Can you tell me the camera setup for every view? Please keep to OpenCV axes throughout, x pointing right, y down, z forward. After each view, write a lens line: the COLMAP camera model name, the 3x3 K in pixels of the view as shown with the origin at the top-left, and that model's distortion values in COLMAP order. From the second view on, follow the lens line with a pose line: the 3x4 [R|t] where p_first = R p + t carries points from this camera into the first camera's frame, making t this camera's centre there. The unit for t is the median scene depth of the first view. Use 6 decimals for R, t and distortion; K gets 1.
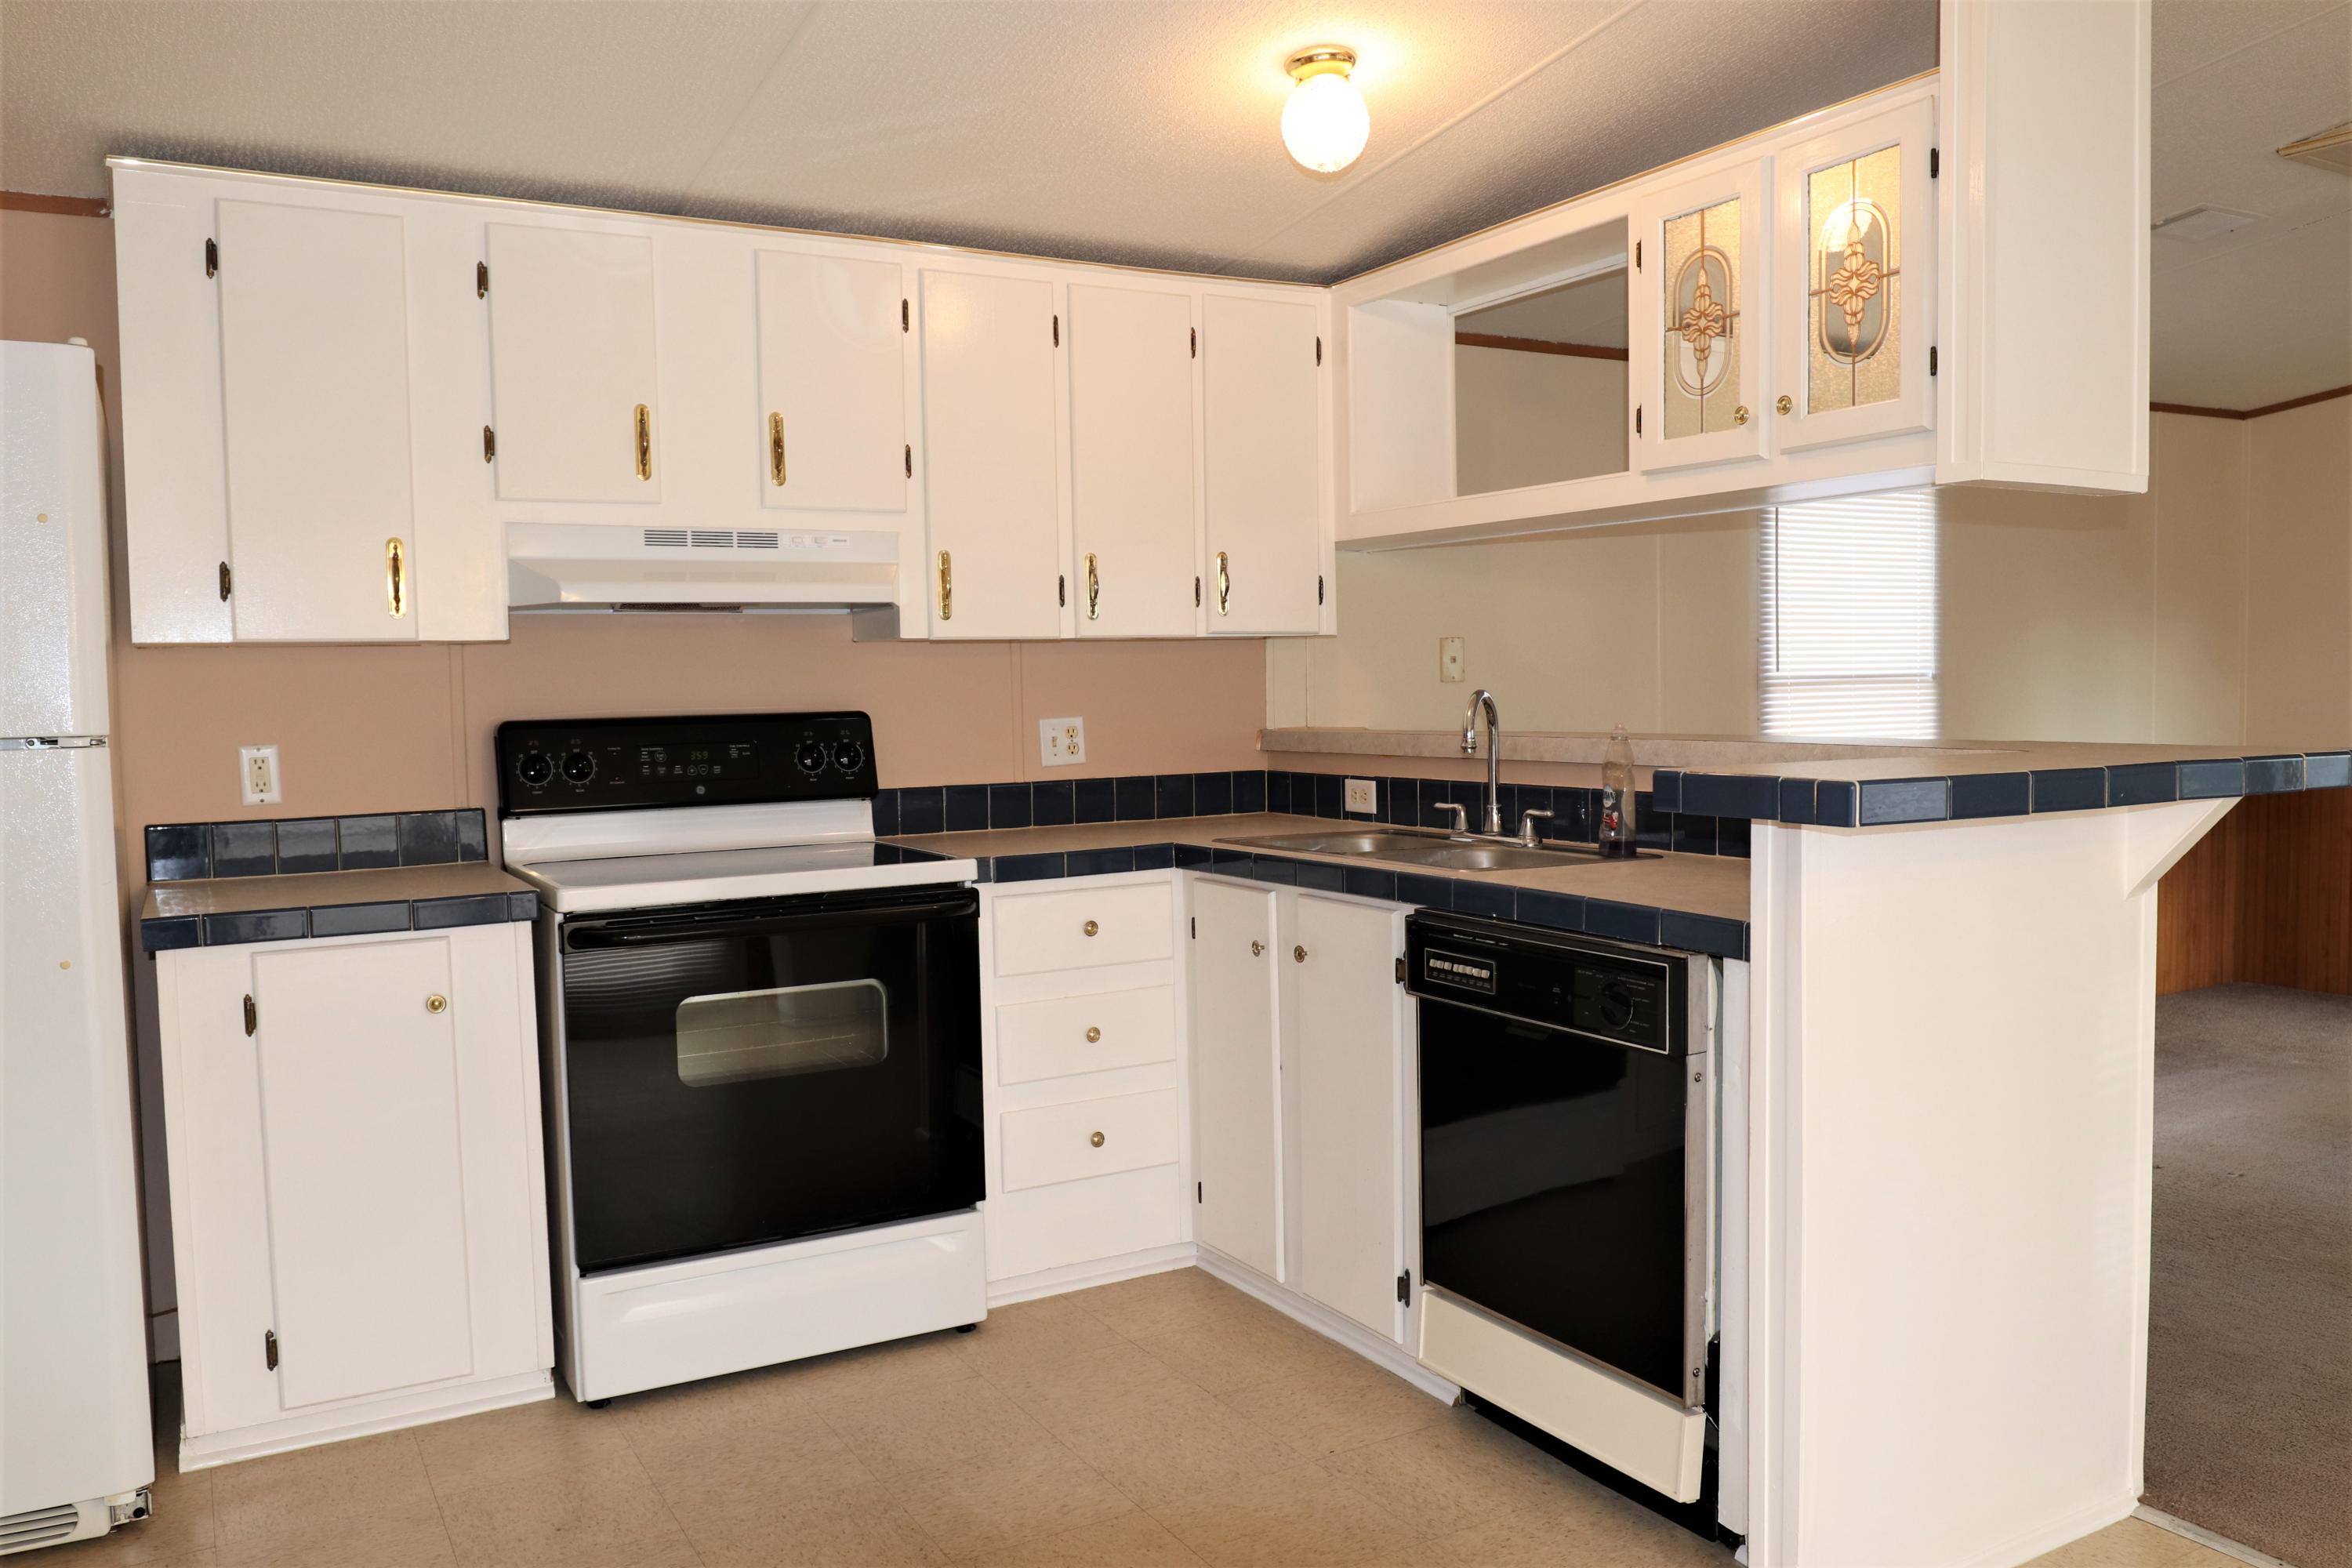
lens RADIAL K [[1796.9, 0, 1176.0], [0, 1796.9, 784.0], [0, 0, 1]] dist [-0.009541, -0.013986]
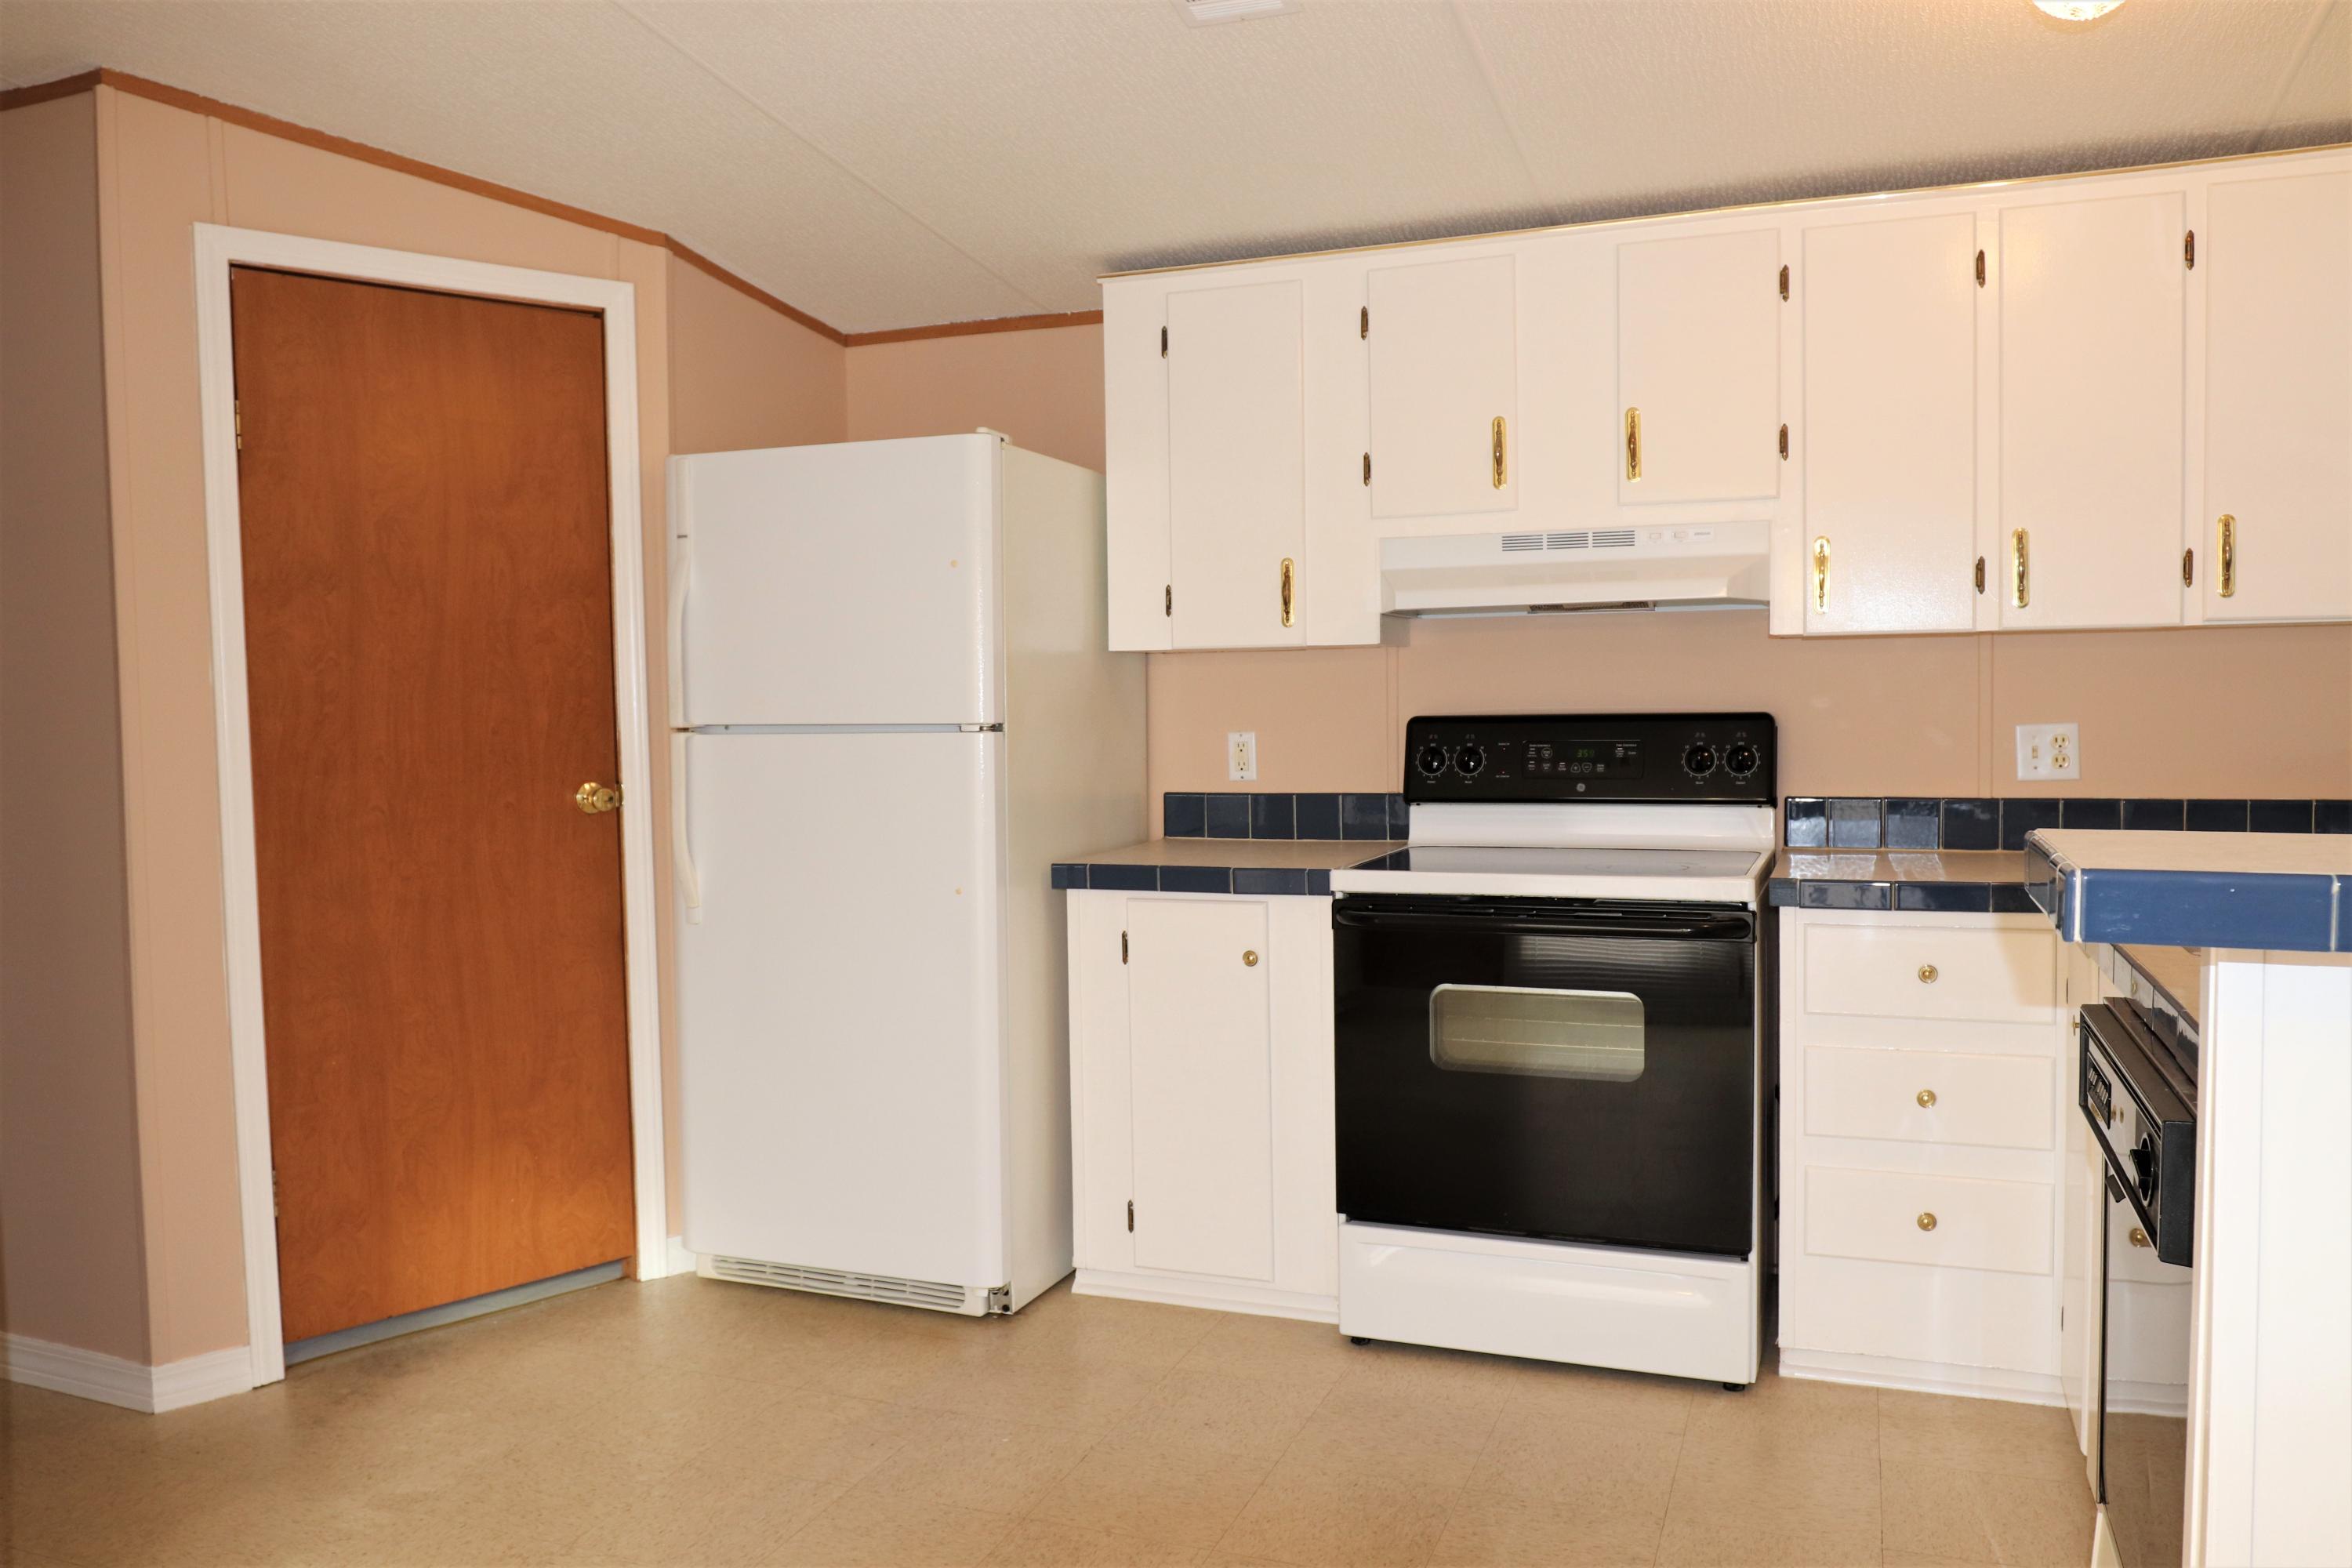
lens RADIAL K [[1738.3, 0, 1176.0], [0, 1738.3, 784.0], [0, 0, 1]] dist [-0.009593, -0.021582]
pose [[0.630711, 0.049447, -0.774441, 0.361737], [-0.041235, 0.998693, 0.030183, -0.019346], [0.774921, 0.012897, 0.631926, 0.206555]]
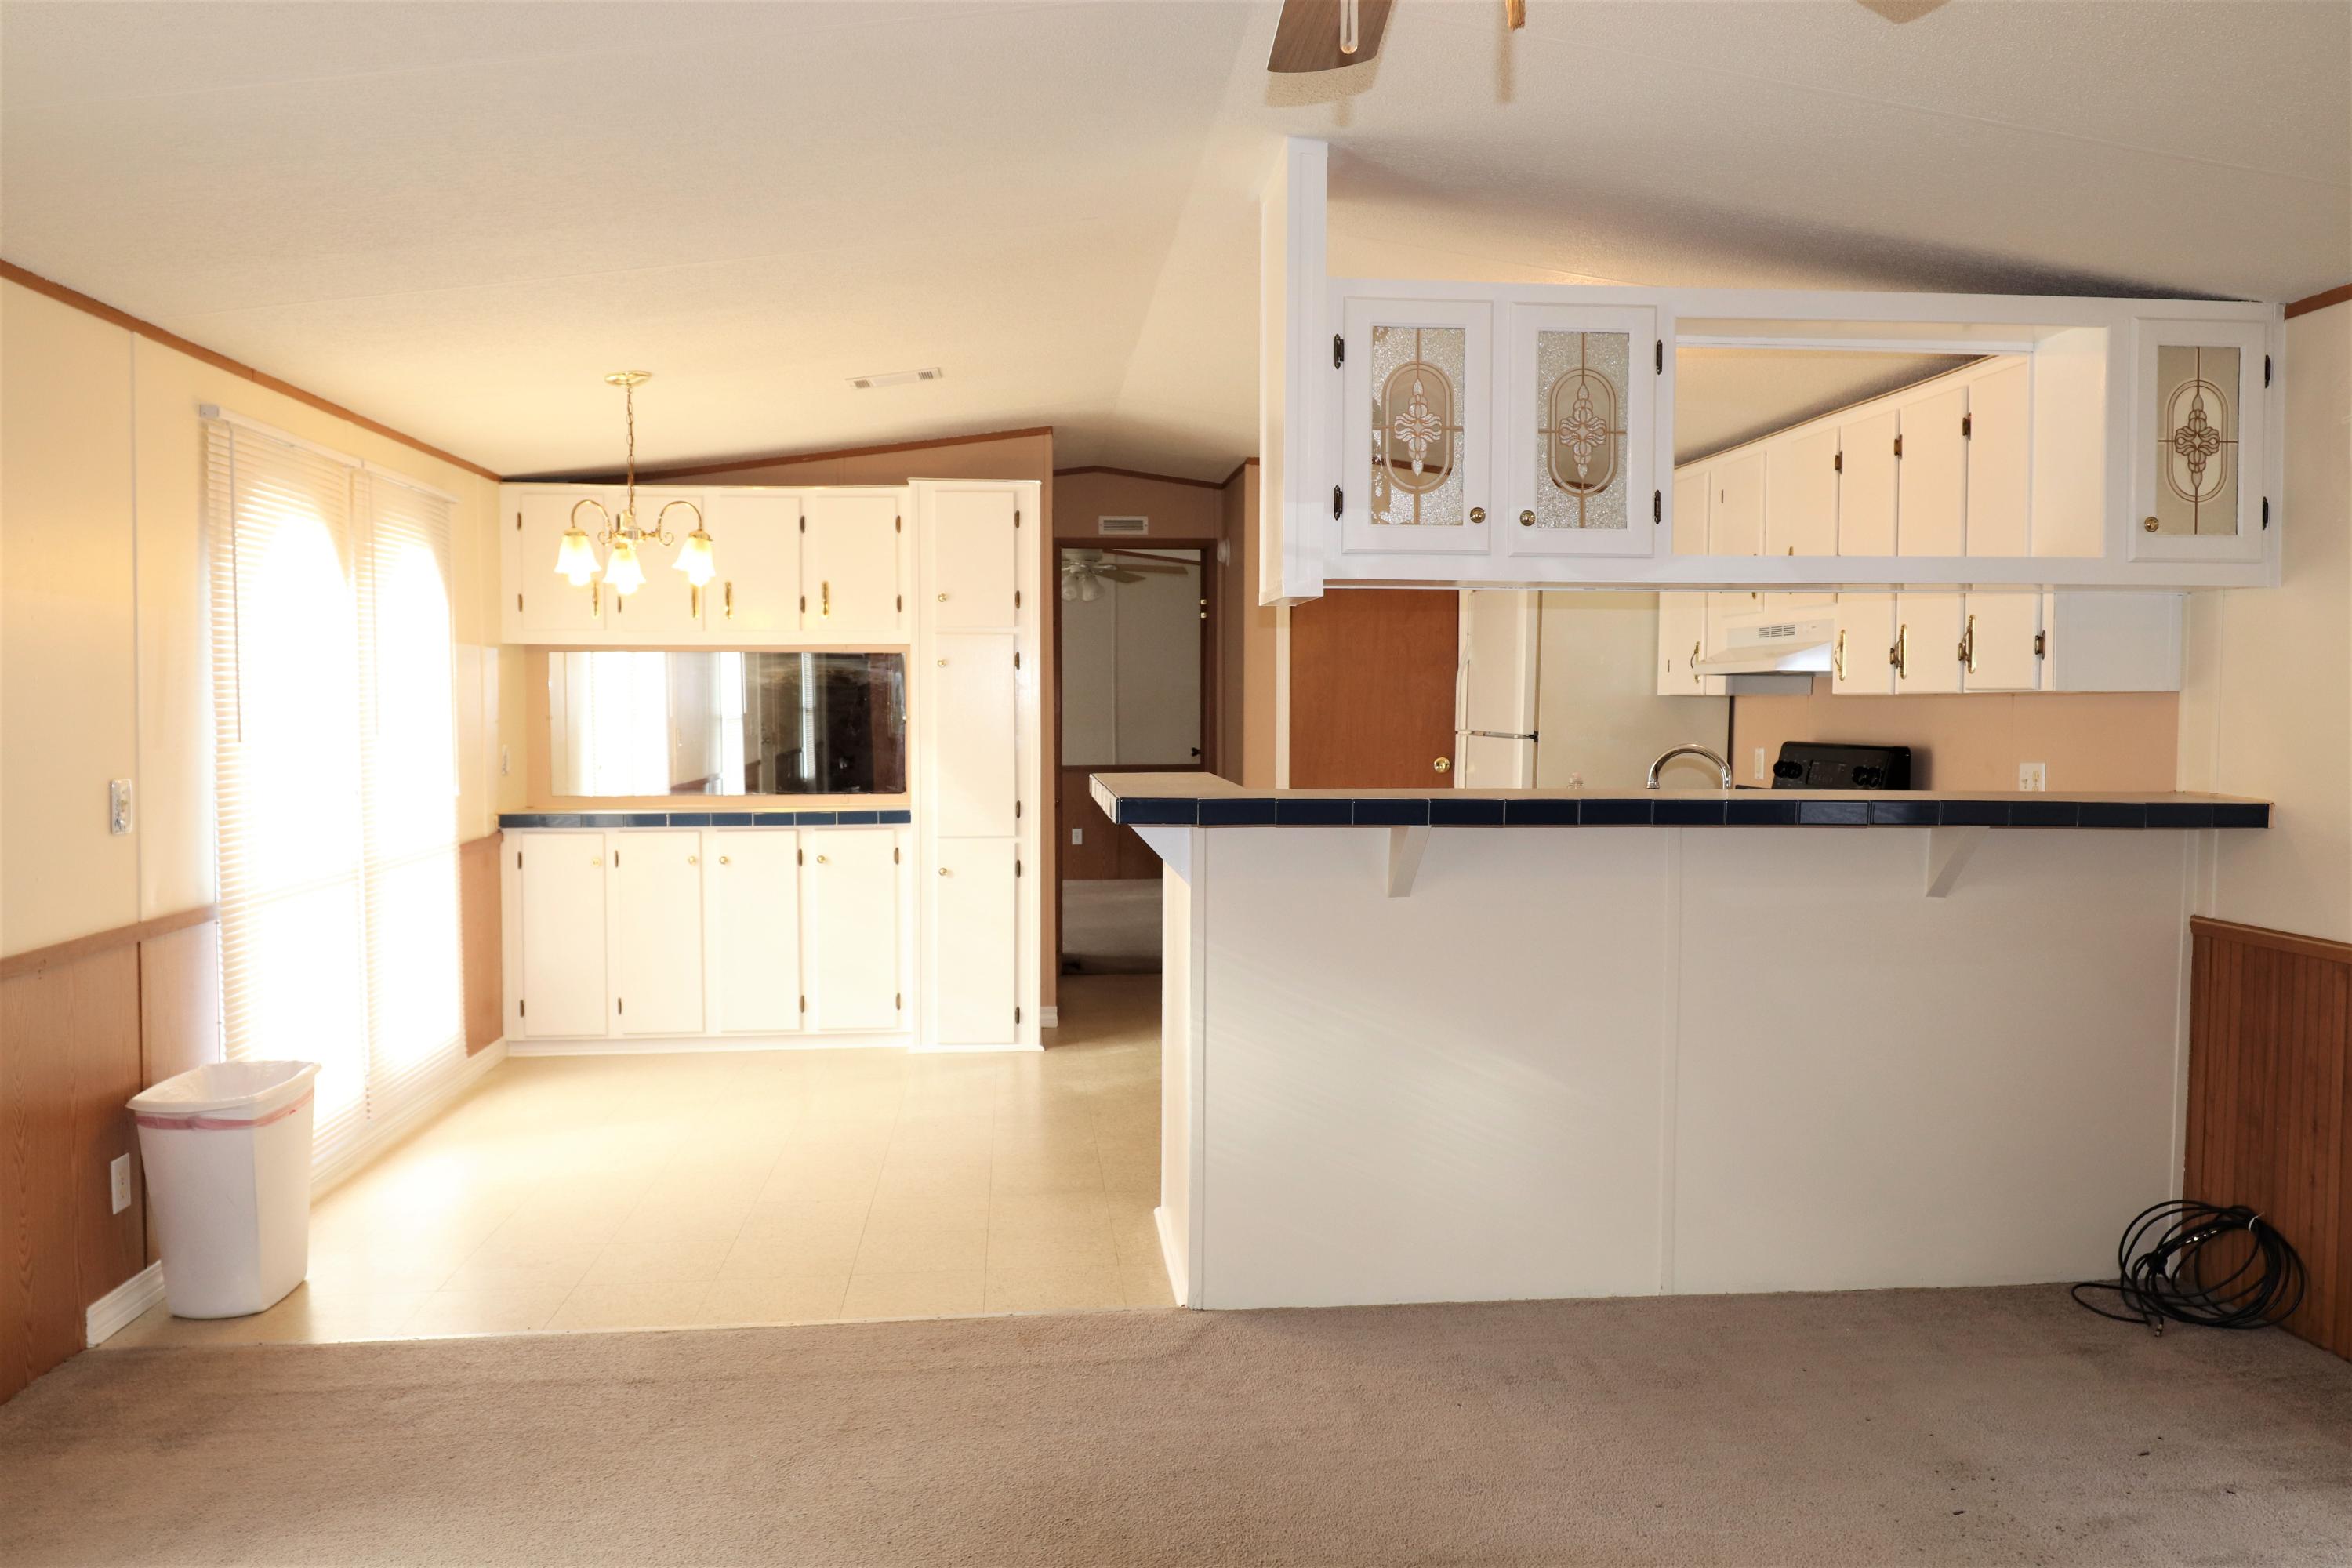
lens RADIAL K [[1738.3, 0, 1176.0], [0, 1738.3, 784.0], [0, 0, 1]] dist [-0.009593, -0.021582]
pose [[-0.413666, 0.056361, -0.908683, 1.333434], [-0.054763, 0.994734, 0.086628, -0.104078], [0.908780, 0.085597, -0.408401, 1.133530]]
